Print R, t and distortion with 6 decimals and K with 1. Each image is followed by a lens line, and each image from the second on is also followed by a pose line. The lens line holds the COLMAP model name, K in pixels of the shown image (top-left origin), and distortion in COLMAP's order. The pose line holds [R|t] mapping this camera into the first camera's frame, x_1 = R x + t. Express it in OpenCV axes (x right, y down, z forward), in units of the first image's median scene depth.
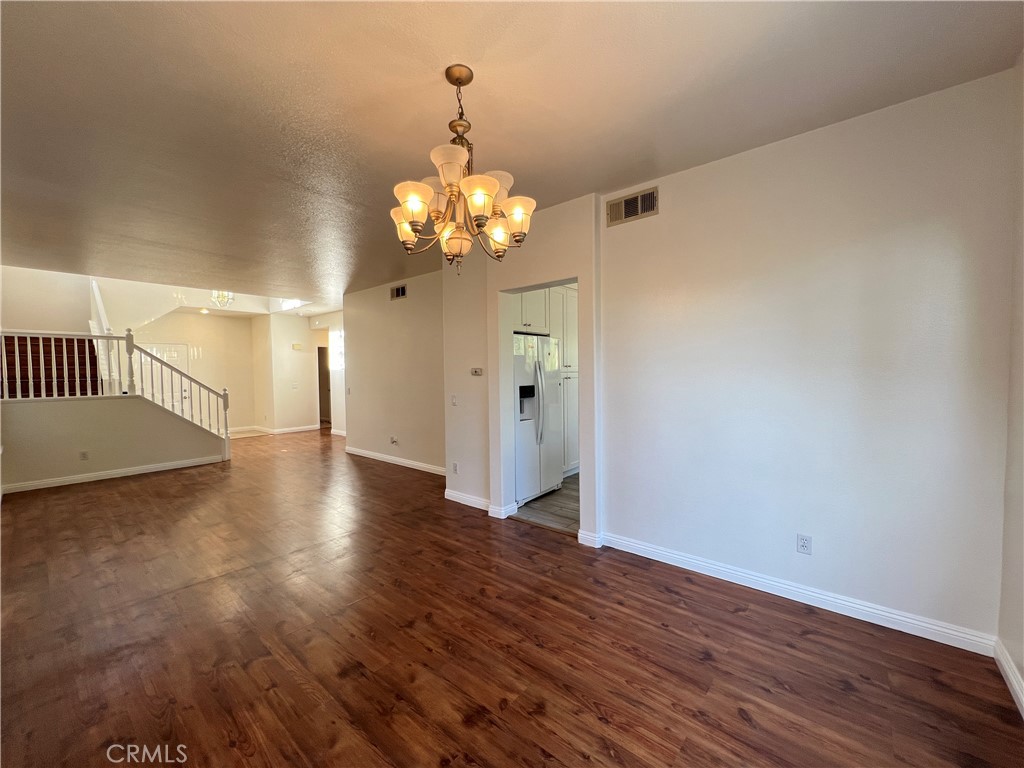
lens RADIAL K [[413.9, 0, 508.0], [0, 413.9, 360.4], [0, 0, 1]] dist [-0.000733, 0.000042]
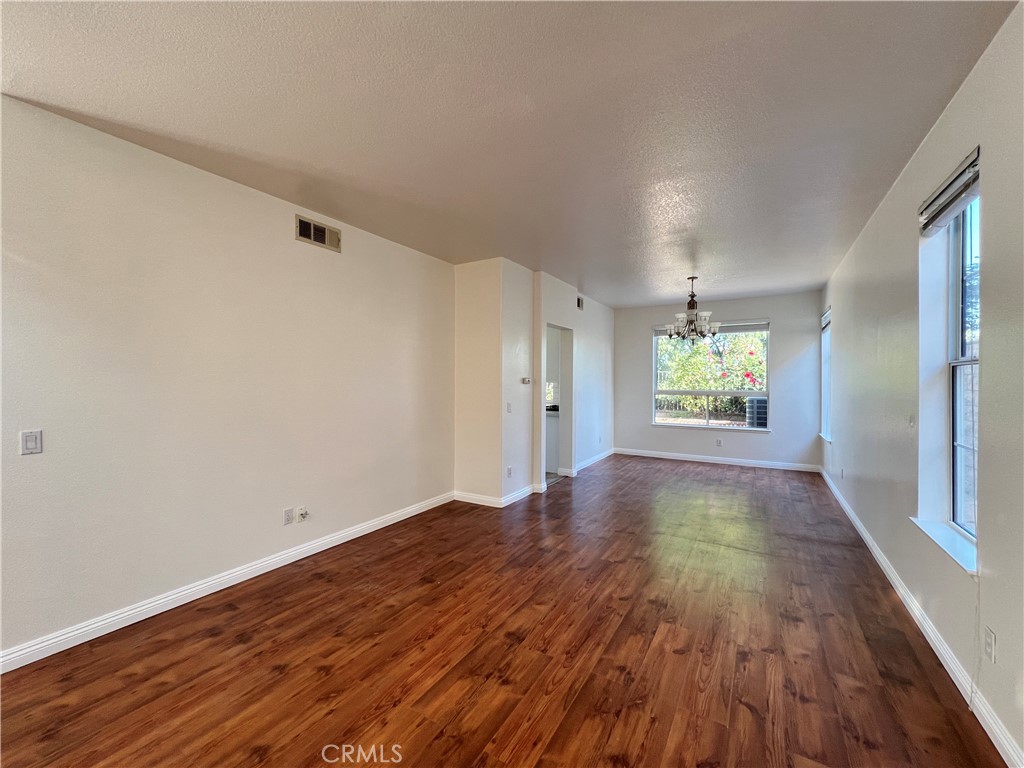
lens RADIAL K [[410.1, 0, 509.2], [0, 410.1, 382.8], [0, 0, 1]] dist [-0.000202, 0.000304]
pose [[-0.158561, 0.005487, 0.987334, -1.507237], [-0.020040, 0.999761, -0.008774, 0.050962], [-0.987146, -0.021177, -0.158413, 1.525079]]
